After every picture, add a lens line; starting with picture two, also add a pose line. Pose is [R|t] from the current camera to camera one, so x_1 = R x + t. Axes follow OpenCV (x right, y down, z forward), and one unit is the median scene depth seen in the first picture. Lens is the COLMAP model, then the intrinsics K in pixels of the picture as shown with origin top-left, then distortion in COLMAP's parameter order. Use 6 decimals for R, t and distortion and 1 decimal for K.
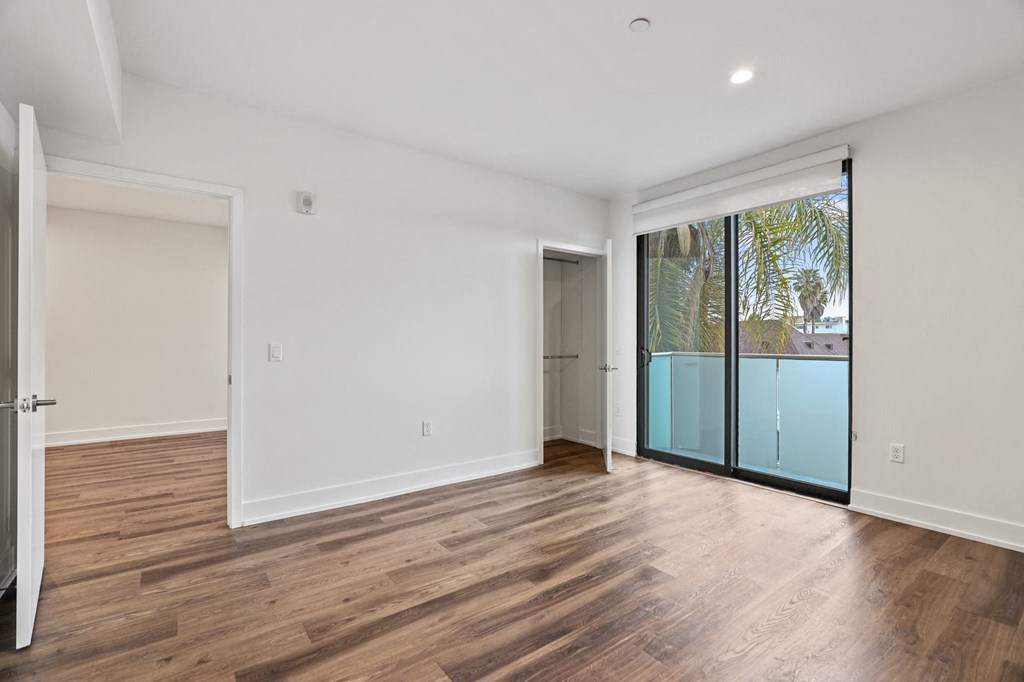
lens RADIAL K [[464.9, 0, 505.9], [0, 464.9, 337.1], [0, 0, 1]] dist [-0.019590, 0.003482]
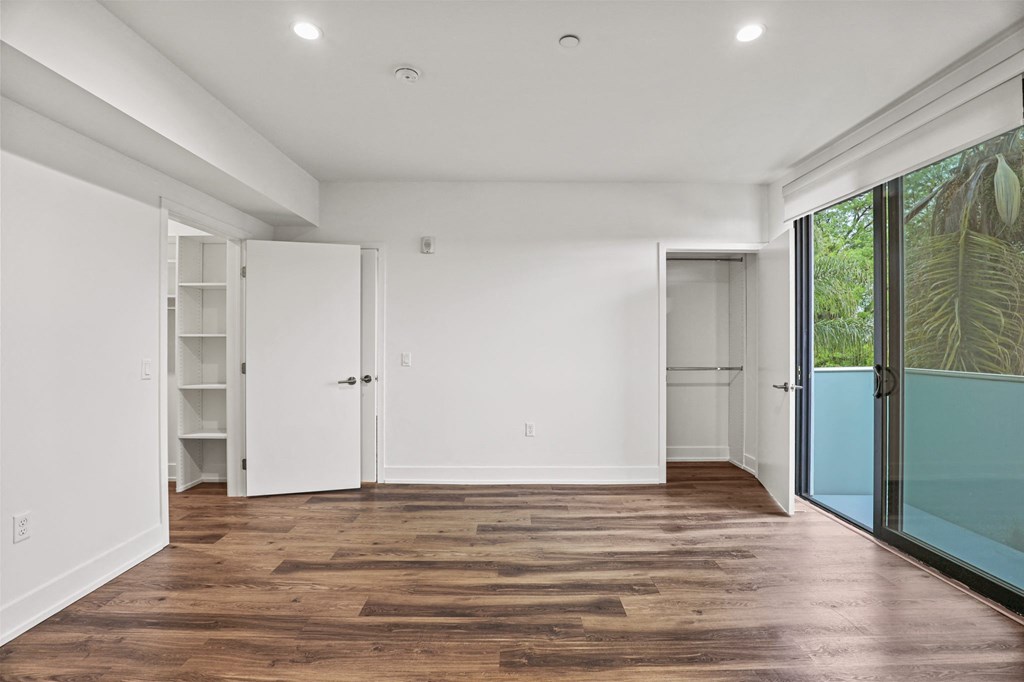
lens RADIAL K [[464.9, 0, 503.8], [0, 464.9, 340.7], [0, 0, 1]] dist [-0.019590, 0.003482]
pose [[0.799674, -0.000046, -0.600434, 0.560870], [0.004055, 0.999978, 0.005324, -0.029969], [0.600420, -0.006692, 0.799657, 0.089961]]
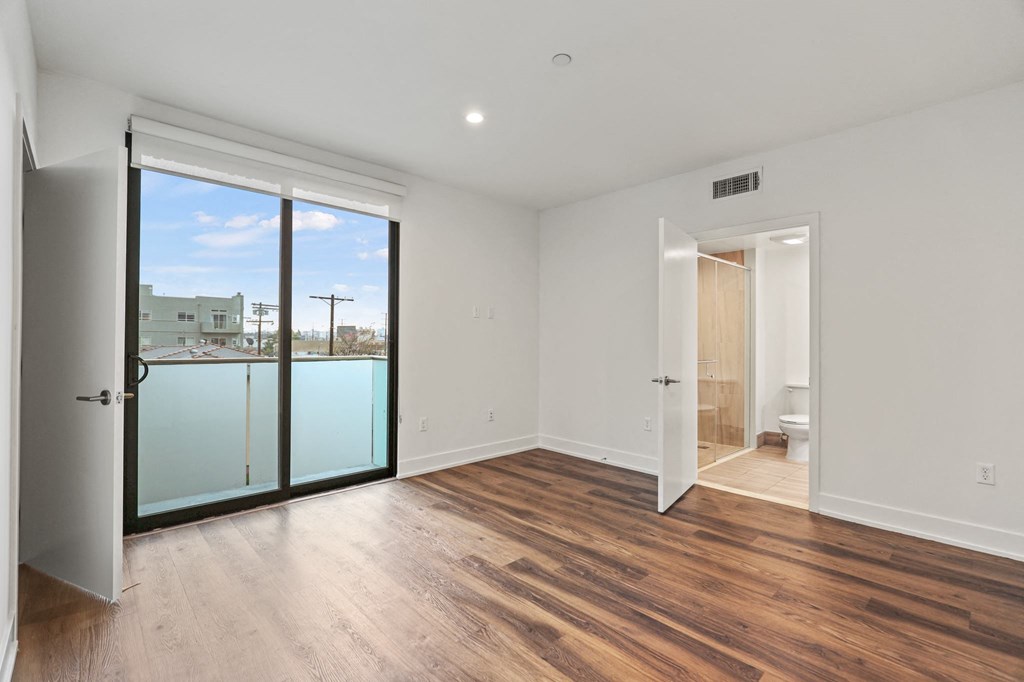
lens RADIAL K [[464.9, 0, 512.7], [0, 464.9, 343.8], [0, 0, 1]] dist [-0.019590, 0.003482]
pose [[-0.124677, -0.007242, 0.992171, -0.573278], [-0.009240, 0.999938, 0.006138, -0.002111], [-0.992154, -0.008402, -0.124737, 0.907918]]
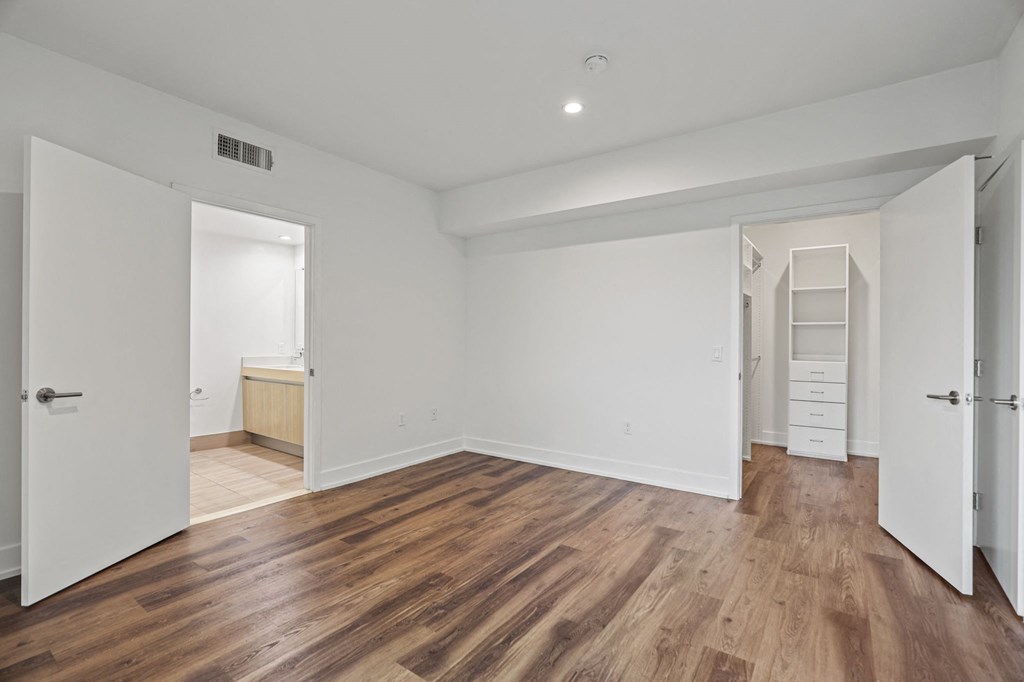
lens RADIAL K [[464.9, 0, 514.7], [0, 464.9, 338.1], [0, 0, 1]] dist [-0.019590, 0.003482]
pose [[-0.945525, -0.012505, -0.325310, 0.334988], [-0.009558, 0.999898, -0.010655, 0.008026], [0.325410, -0.006965, -0.945547, 1.362234]]
